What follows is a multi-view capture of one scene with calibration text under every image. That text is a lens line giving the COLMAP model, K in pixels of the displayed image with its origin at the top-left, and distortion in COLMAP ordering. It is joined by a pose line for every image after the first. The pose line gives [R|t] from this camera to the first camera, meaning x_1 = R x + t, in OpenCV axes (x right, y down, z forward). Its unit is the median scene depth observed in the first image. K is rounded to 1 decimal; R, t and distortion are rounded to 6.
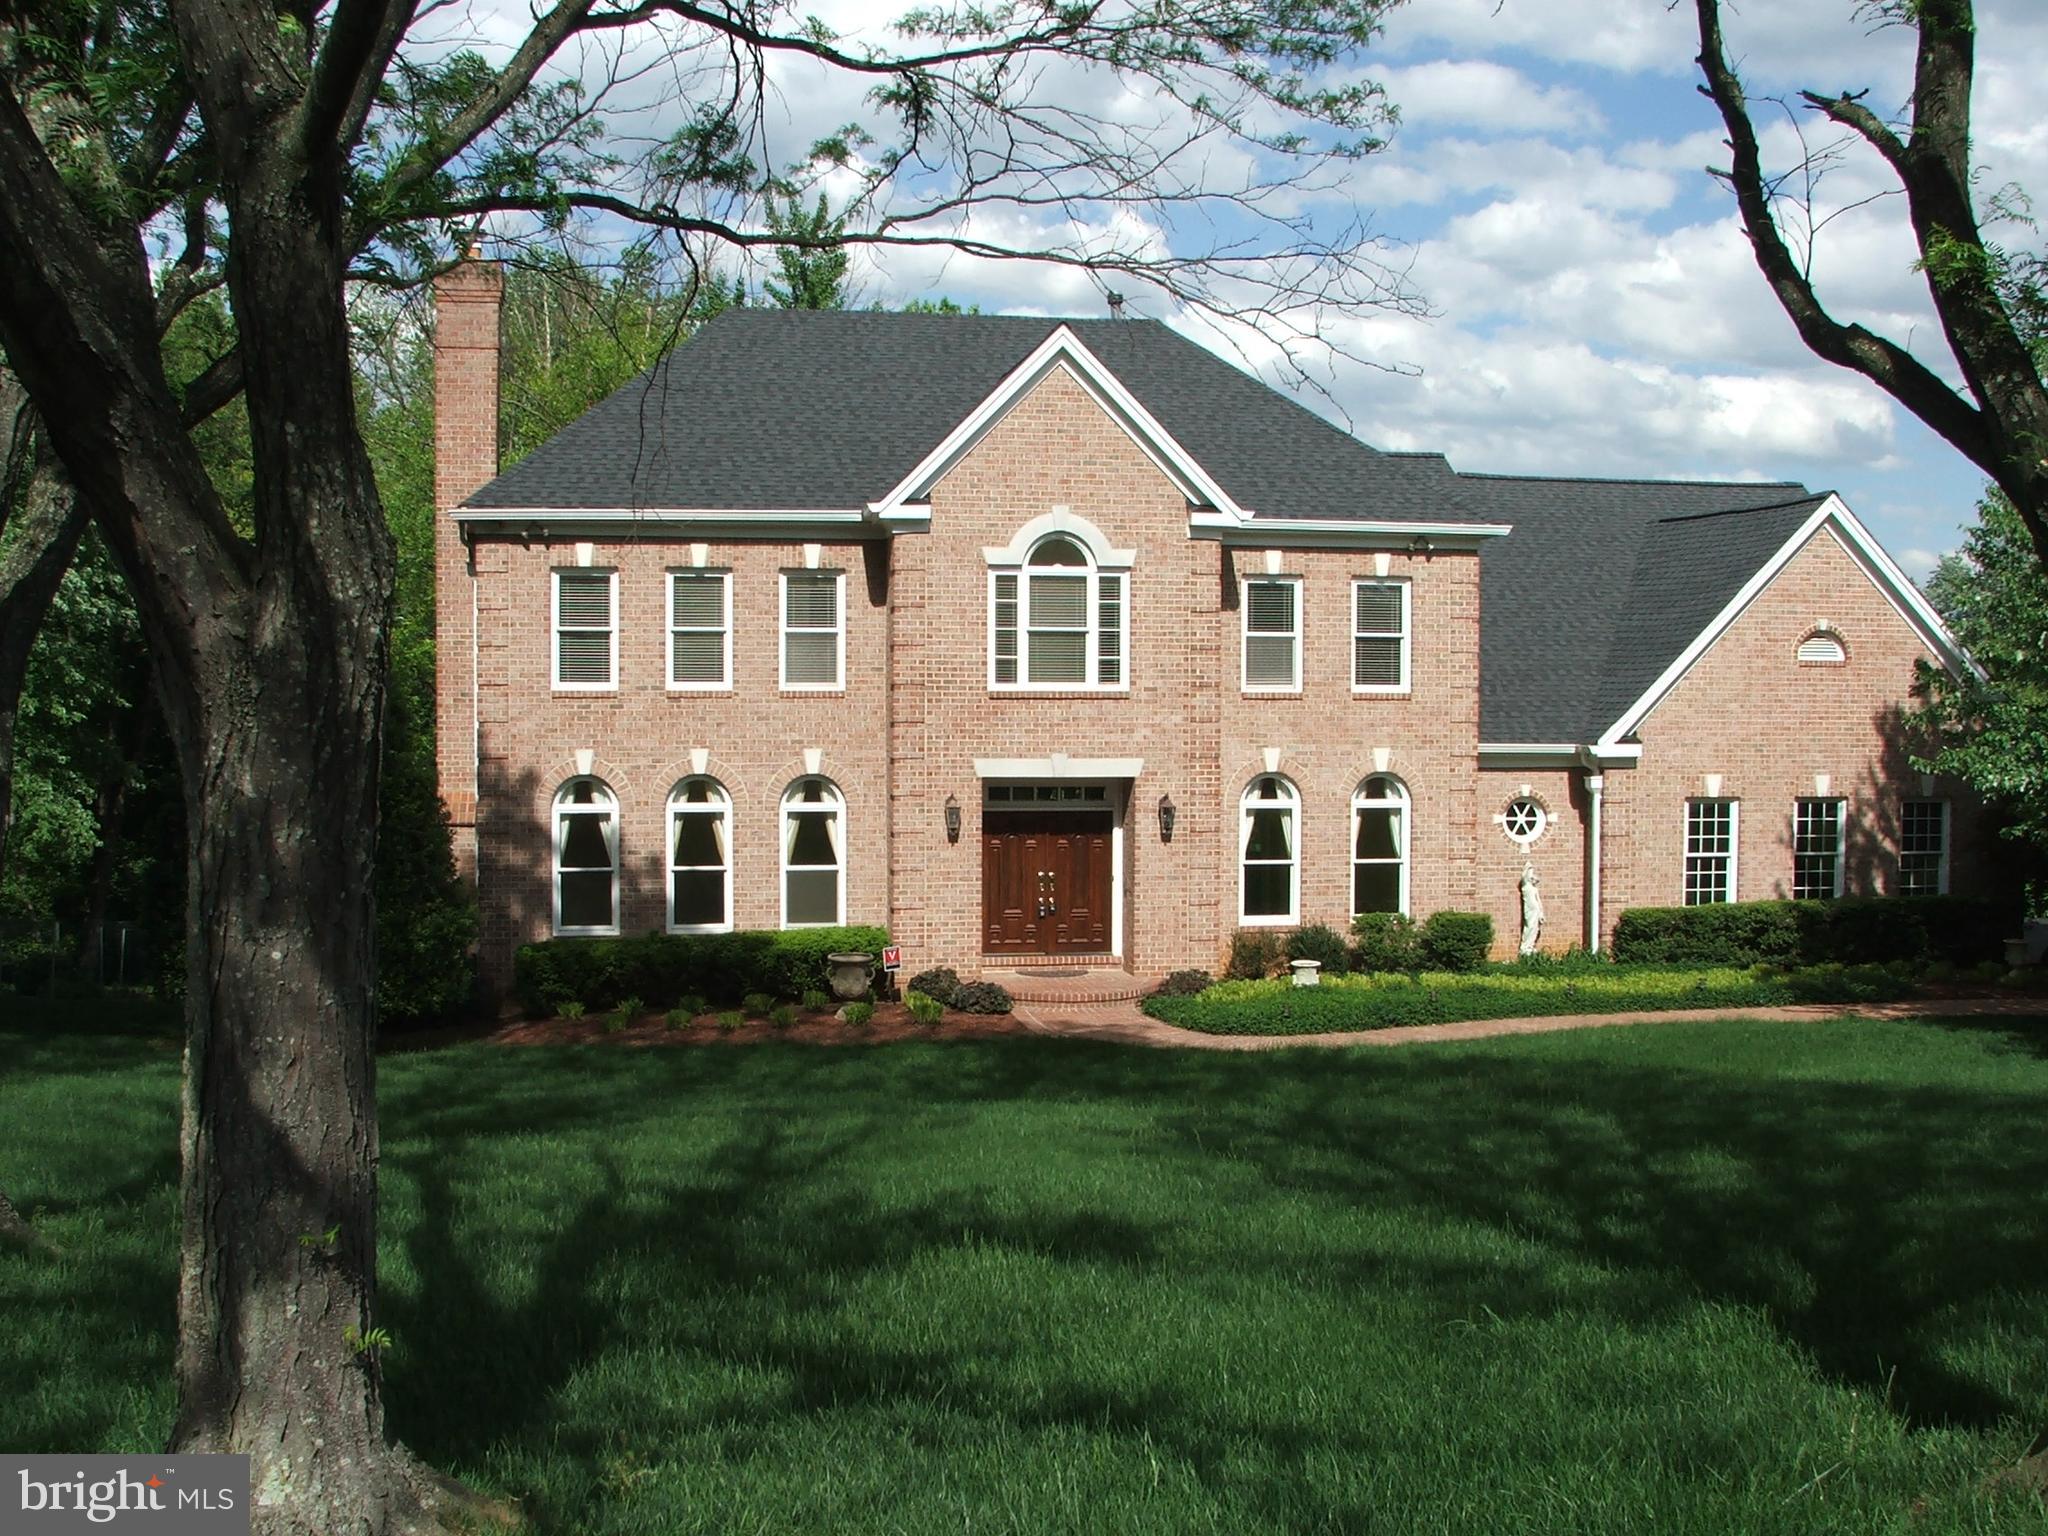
lens RADIAL K [[2260.7, 0, 1024.0], [0, 2260.7, 768.0], [0, 0, 1]] dist [-0.130288, 0.009684]
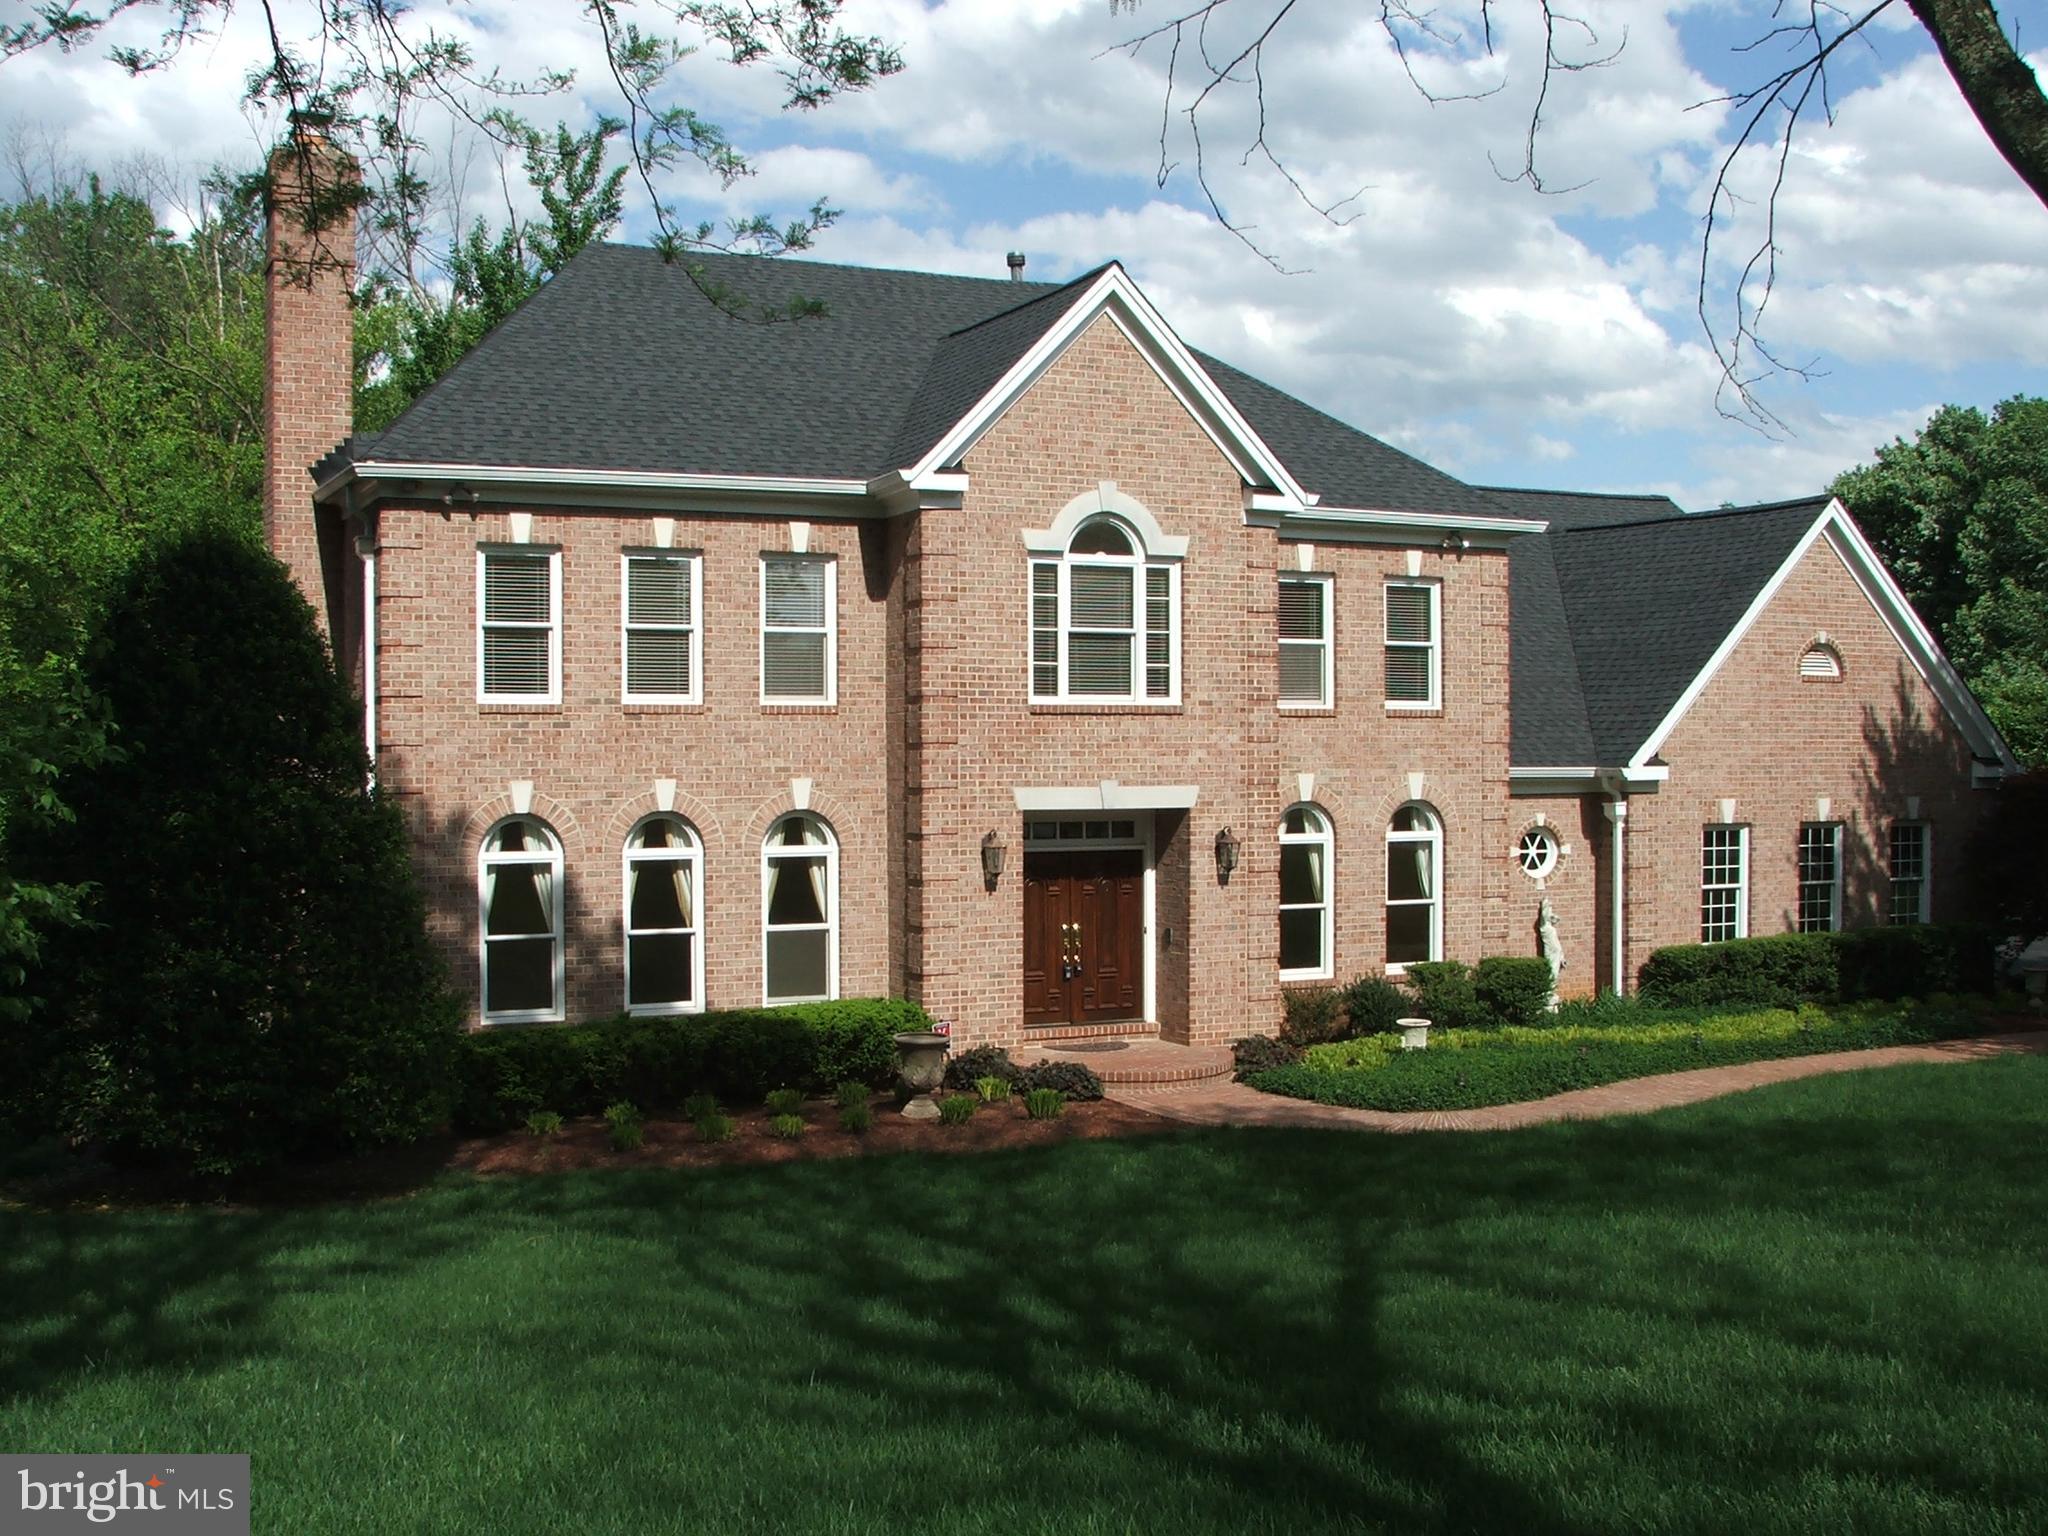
lens RADIAL K [[2260.7, 0, 1024.0], [0, 2260.7, 768.0], [0, 0, 1]] dist [-0.130288, 0.009684]
pose [[0.960420, -0.007824, 0.278445, -0.240208], [0.014650, 0.999641, -0.022444, 0.007041], [-0.278170, 0.025635, 0.960190, 0.211178]]
